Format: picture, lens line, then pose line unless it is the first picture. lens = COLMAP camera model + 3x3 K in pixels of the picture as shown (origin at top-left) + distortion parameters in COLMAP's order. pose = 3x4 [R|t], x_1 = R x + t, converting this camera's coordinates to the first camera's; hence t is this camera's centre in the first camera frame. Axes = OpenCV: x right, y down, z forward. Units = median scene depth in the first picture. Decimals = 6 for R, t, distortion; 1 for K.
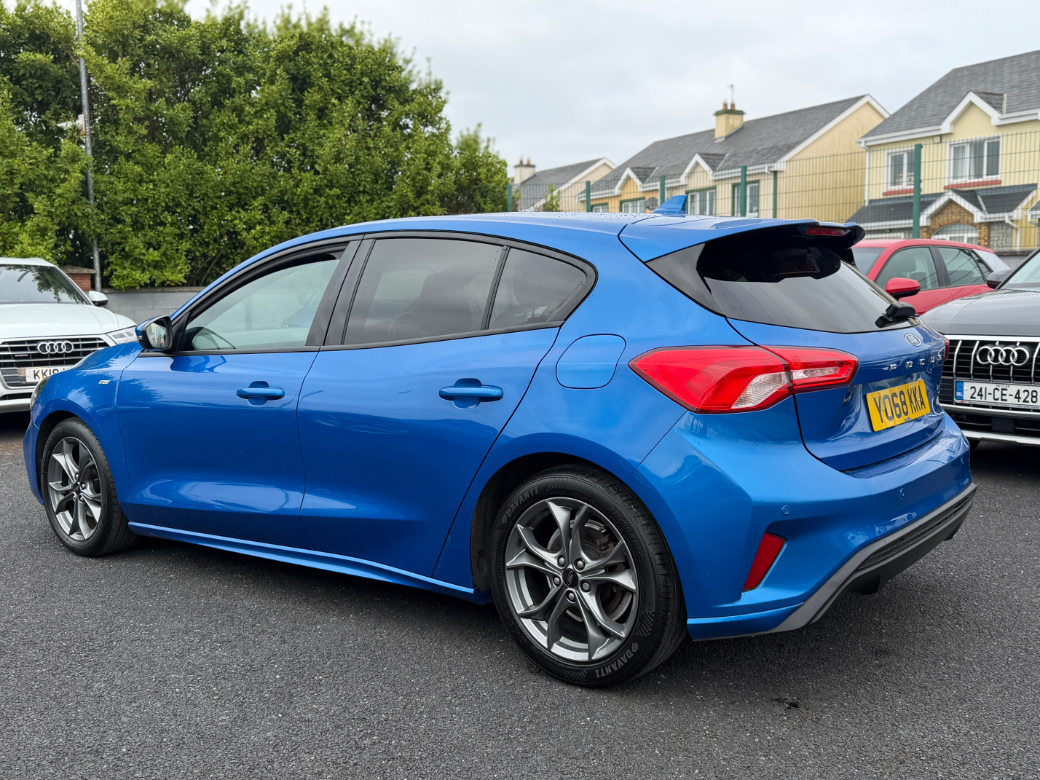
lens RADIAL K [[985.8, 0, 519.9], [0, 985.8, 393.5], [0, 0, 1]] dist [0.164742, -0.359123]
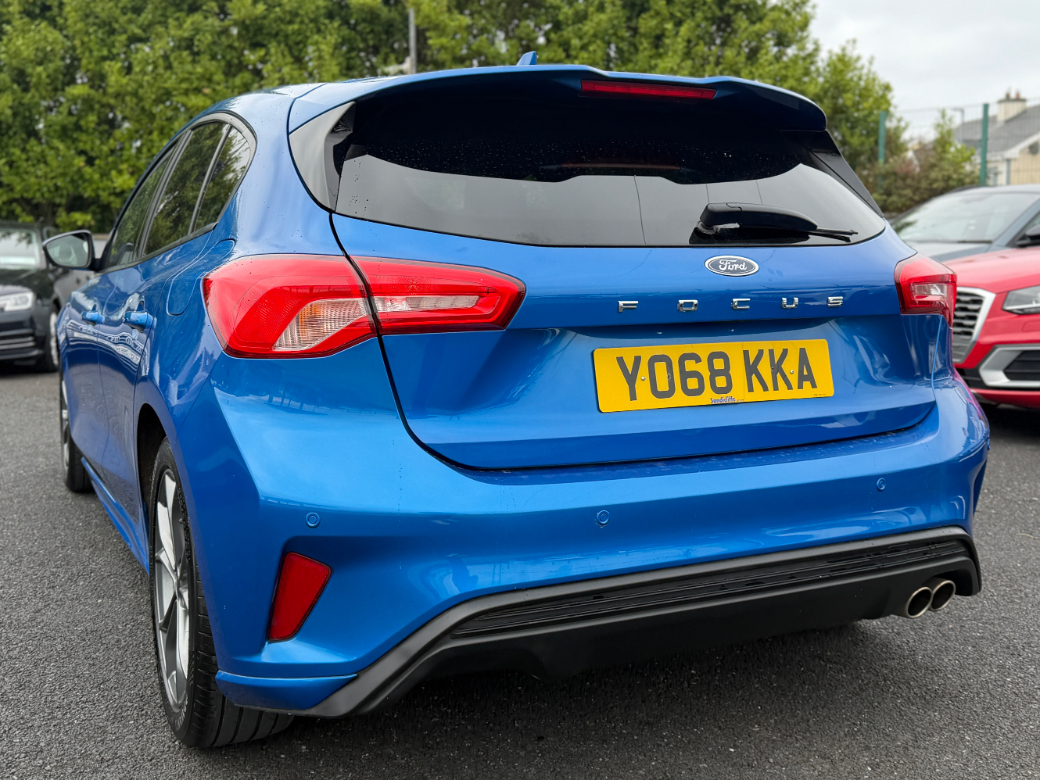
lens RADIAL K [[1048.1, 0, 518.1], [0, 1048.1, 377.2], [0, 0, 1]] dist [0.181355, -0.396294]
pose [[0.898706, 0.068908, -0.433105, 0.128572], [-0.062782, 0.997622, 0.028450, 0.000498], [0.434035, 0.001623, 0.900895, 0.092028]]
